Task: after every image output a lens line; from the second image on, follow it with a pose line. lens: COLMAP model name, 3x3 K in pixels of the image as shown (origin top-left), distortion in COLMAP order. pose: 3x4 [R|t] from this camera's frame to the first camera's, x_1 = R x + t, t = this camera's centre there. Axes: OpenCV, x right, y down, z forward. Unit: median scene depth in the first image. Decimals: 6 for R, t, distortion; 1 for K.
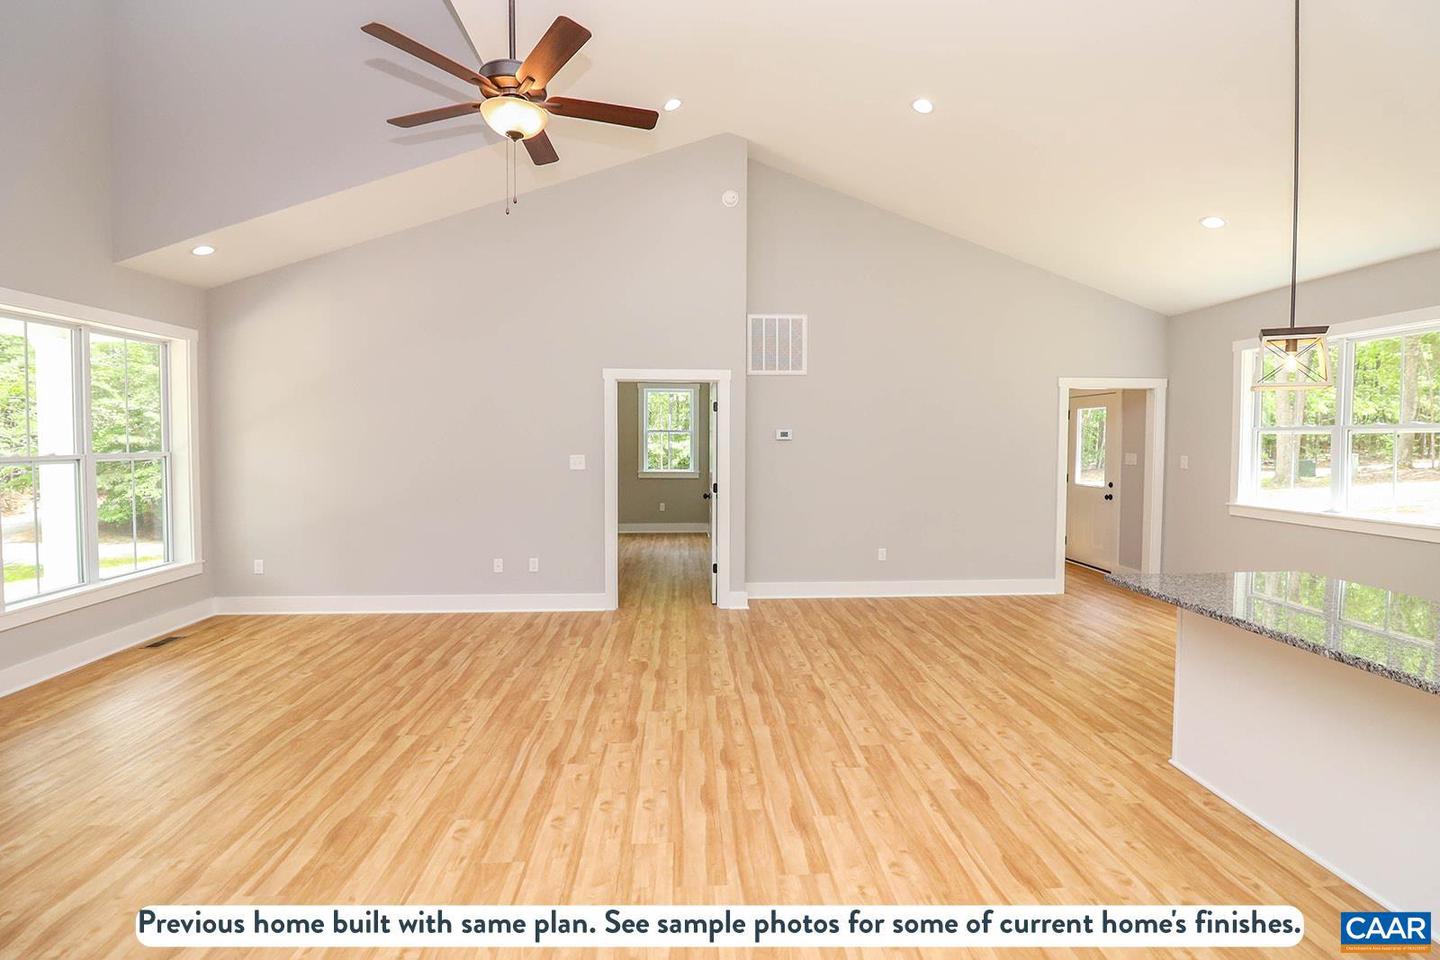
lens RADIAL K [[658.9, 0, 721.0], [0, 658.9, 466.8], [0, 0, 1]] dist [0.000480, -0.013515]
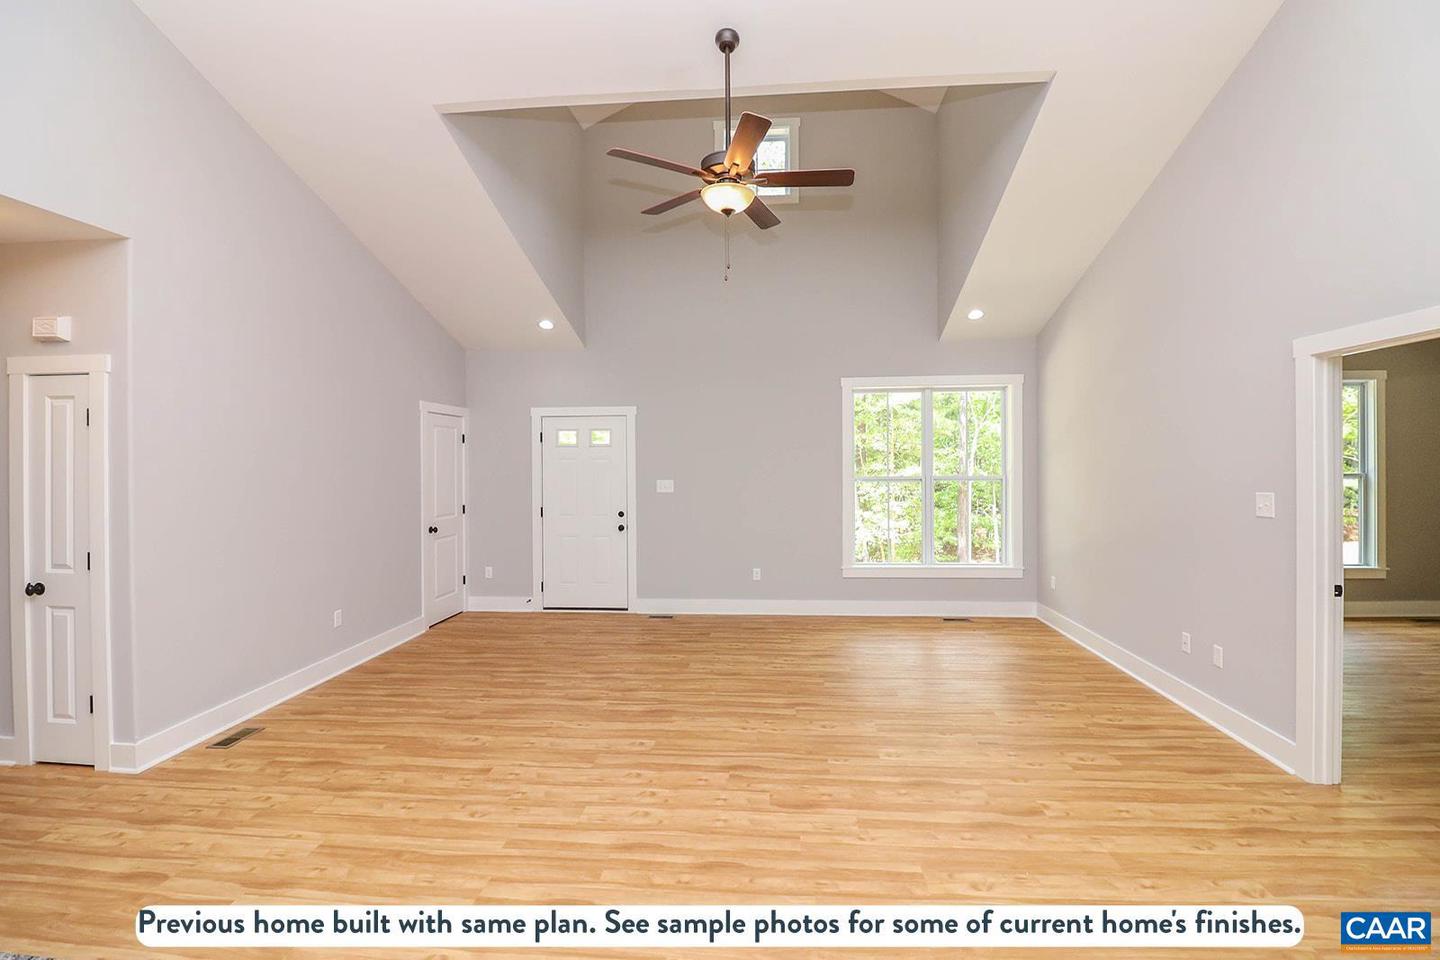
lens RADIAL K [[658.9, 0, 721.0], [0, 658.9, 466.8], [0, 0, 1]] dist [0.000480, -0.013515]
pose [[-0.142368, 0.003749, -0.989807, 0.787558], [-0.038397, 0.999219, 0.009308, -0.048527], [0.989069, 0.039330, -0.142113, 1.084510]]
